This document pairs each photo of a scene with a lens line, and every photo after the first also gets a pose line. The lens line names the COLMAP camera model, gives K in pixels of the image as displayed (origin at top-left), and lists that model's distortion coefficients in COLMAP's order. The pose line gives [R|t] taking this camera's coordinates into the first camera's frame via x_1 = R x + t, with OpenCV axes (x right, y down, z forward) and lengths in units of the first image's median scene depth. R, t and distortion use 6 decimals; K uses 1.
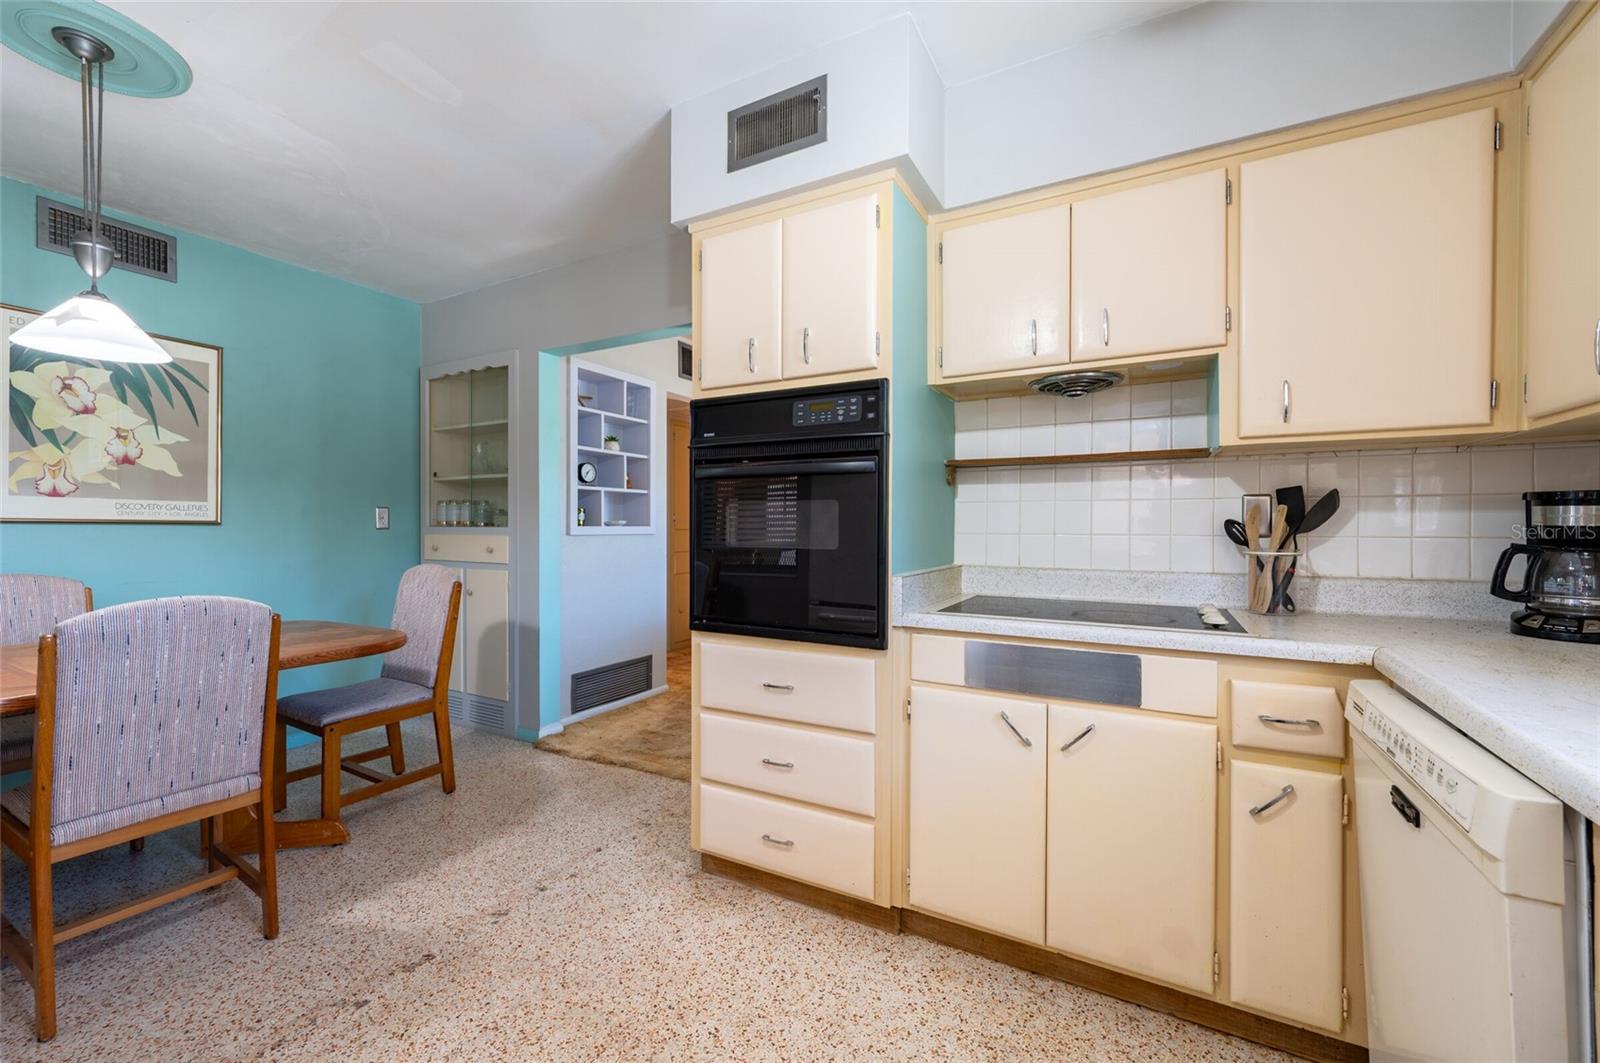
lens RADIAL K [[629.7, 0, 803.6], [0, 629.7, 530.3], [0, 0, 1]] dist [-0.001204, 0.000369]
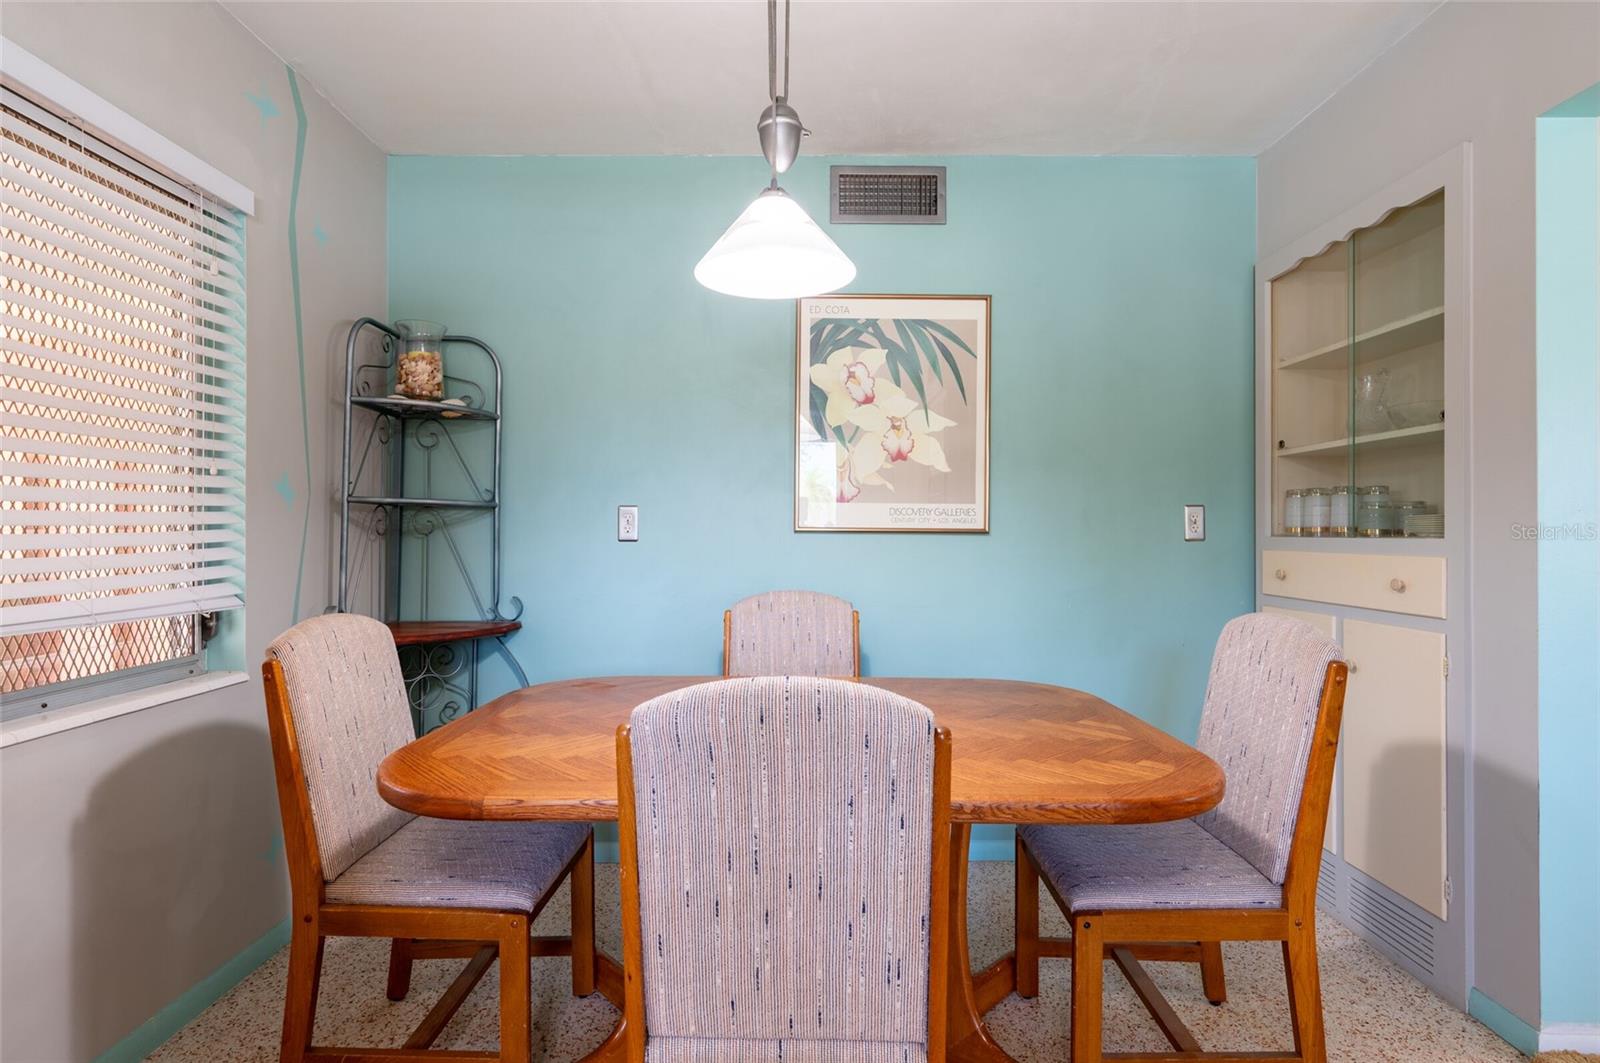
lens RADIAL K [[773.3, 0, 802.3], [0, 773.3, 530.3], [0, 0, 1]] dist [0.002905, 0.000038]
pose [[0.473927, -0.004198, -0.880554, -0.249769], [-0.005818, 0.999952, -0.007899, -0.005231], [0.880545, 0.008866, 0.473880, 0.411775]]
